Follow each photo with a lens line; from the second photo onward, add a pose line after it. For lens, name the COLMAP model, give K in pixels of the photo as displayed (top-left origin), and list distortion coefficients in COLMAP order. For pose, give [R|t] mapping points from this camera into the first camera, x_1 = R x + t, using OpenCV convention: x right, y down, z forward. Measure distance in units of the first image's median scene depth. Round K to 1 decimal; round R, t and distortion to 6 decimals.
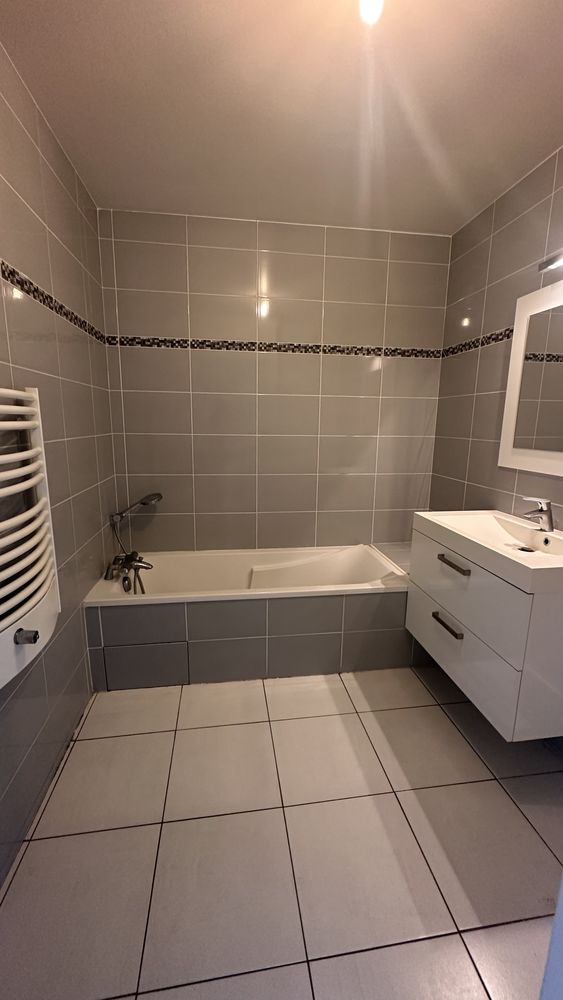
lens RADIAL K [[401.0, 0, 281.5], [0, 401.0, 500.0], [0, 0, 1]] dist [-0.000340, -0.000010]
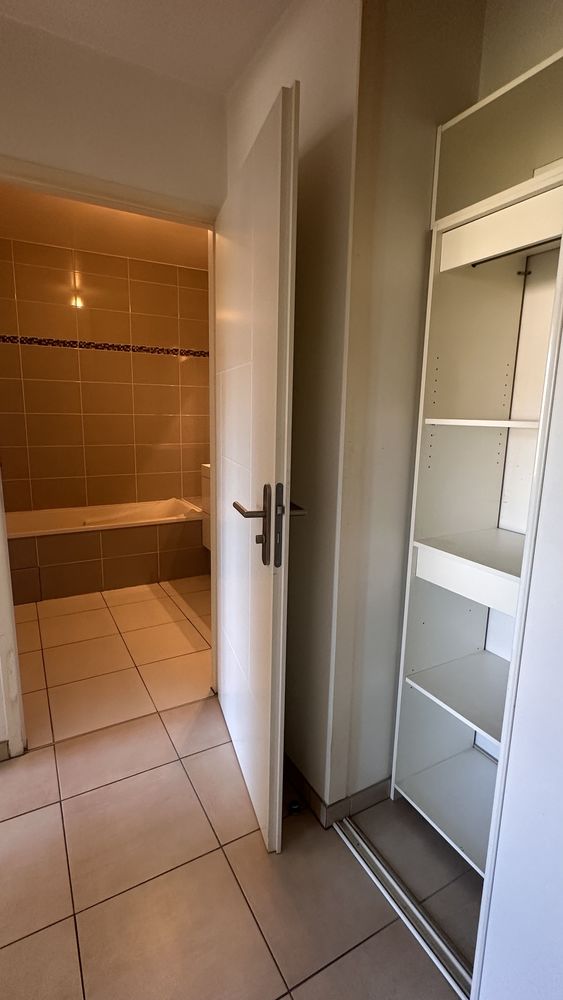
lens RADIAL K [[470.0, 0, 281.5], [0, 470.0, 500.0], [0, 0, 1]] dist [-0.002298, -0.000121]
pose [[0.933932, -0.062661, 0.351915, -0.013182], [0.062533, 0.997974, 0.011743, 0.138257], [-0.351938, 0.011039, 0.935958, -0.638110]]
